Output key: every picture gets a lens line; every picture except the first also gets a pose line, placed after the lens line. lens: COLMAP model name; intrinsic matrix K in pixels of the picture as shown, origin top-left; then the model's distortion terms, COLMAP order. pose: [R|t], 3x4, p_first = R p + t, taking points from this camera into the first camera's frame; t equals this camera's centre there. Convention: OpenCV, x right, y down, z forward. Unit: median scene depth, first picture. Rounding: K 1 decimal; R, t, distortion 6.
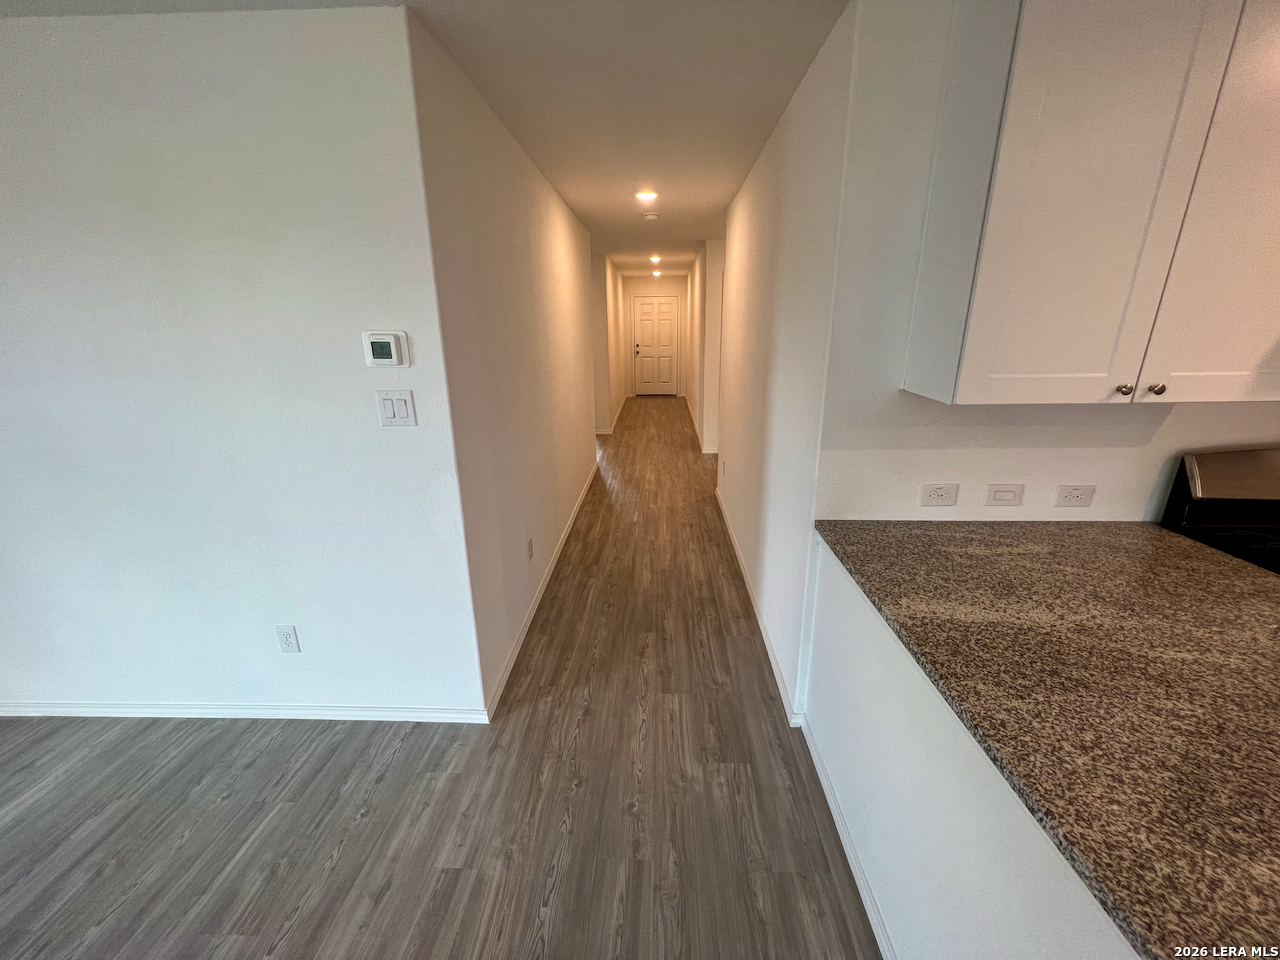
lens RADIAL K [[512.0, 0, 644.2], [0, 512.0, 479.9], [0, 0, 1]] dist [-0.001745, 0.000723]
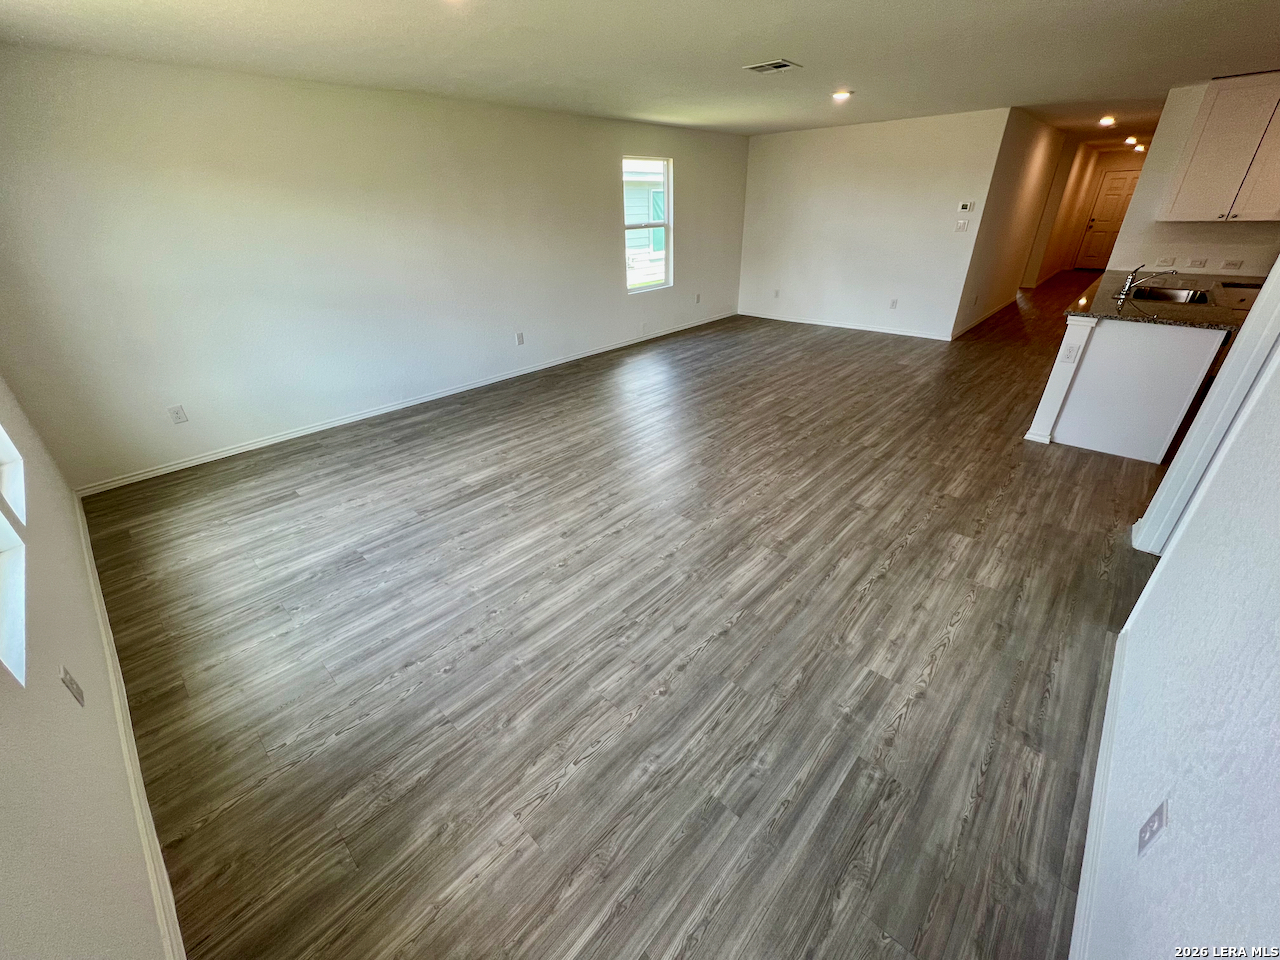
lens RADIAL K [[512.0, 0, 627.6], [0, 512.0, 492.4], [0, 0, 1]] dist [-0.001745, 0.000723]
pose [[0.746379, 0.317575, -0.584862, 0.476140], [-0.183218, 0.942896, 0.278169, 1.190062], [0.639804, -0.100462, 0.761944, -3.821104]]
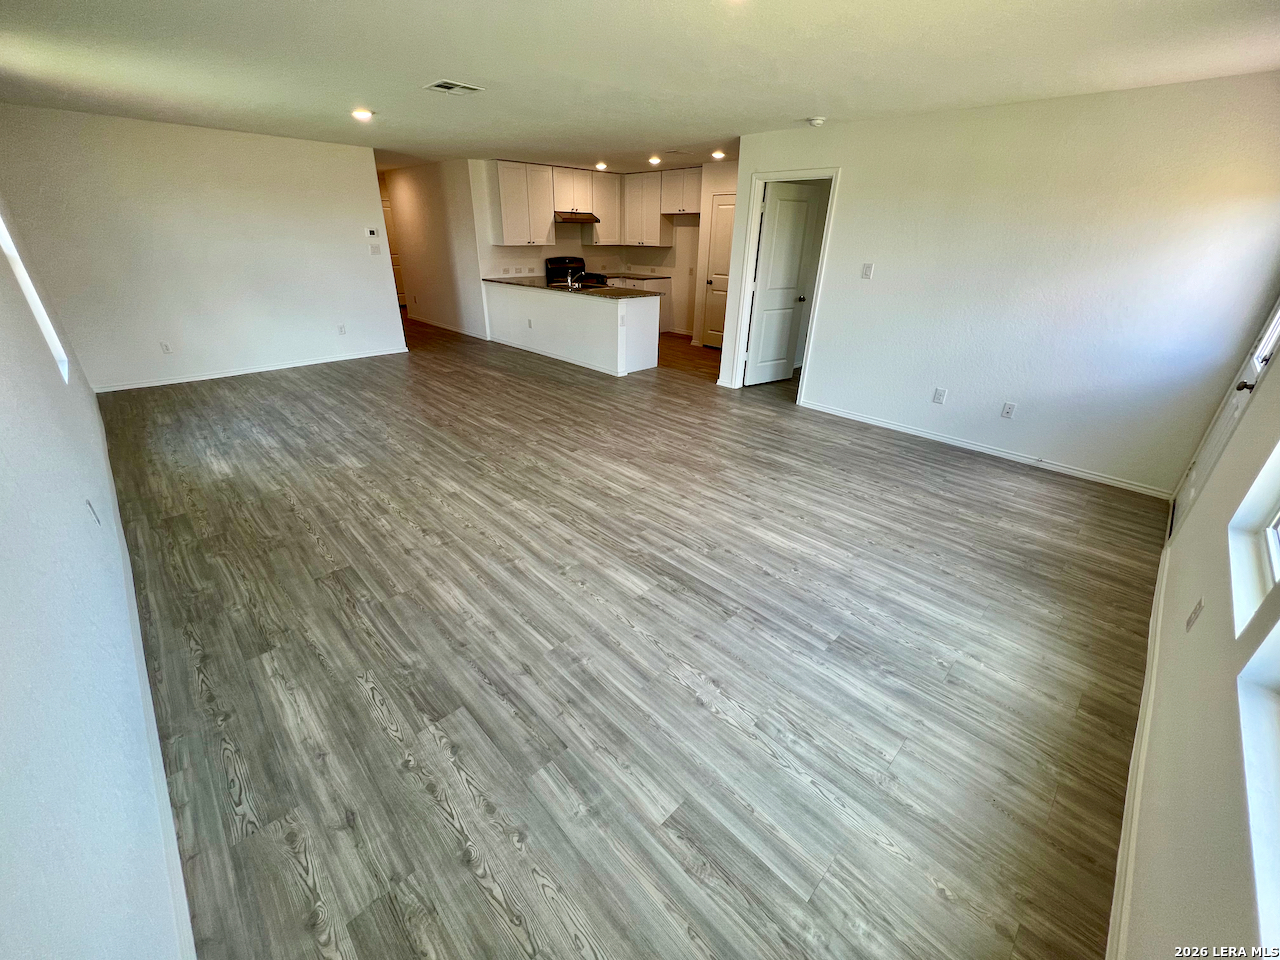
lens RADIAL K [[512.0, 0, 650.9], [0, 512.0, 491.5], [0, 0, 1]] dist [-0.001745, 0.000723]
pose [[0.675710, -0.311313, 0.668206, -2.559284], [0.194352, 0.949615, 0.245885, 1.197705], [-0.711086, -0.036279, 0.702169, -3.709536]]
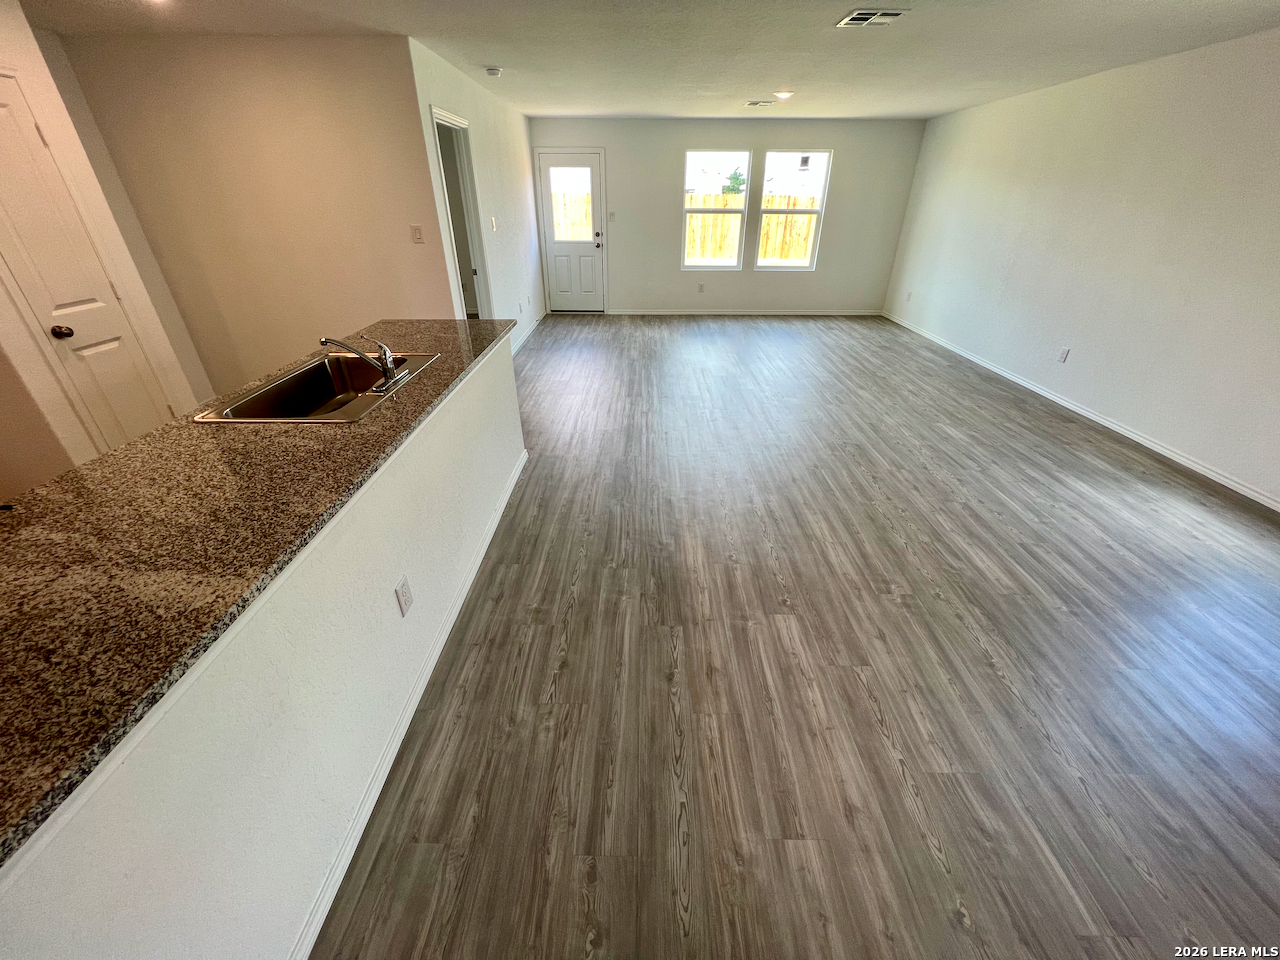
lens RADIAL K [[512.0, 0, 643.1], [0, 512.0, 475.6], [0, 0, 1]] dist [-0.001745, 0.000723]
pose [[-0.999442, 0.020927, -0.026039, -0.099168], [-0.004246, 0.693581, 0.720366, -0.369857], [0.033136, 0.720074, -0.693105, 1.215557]]
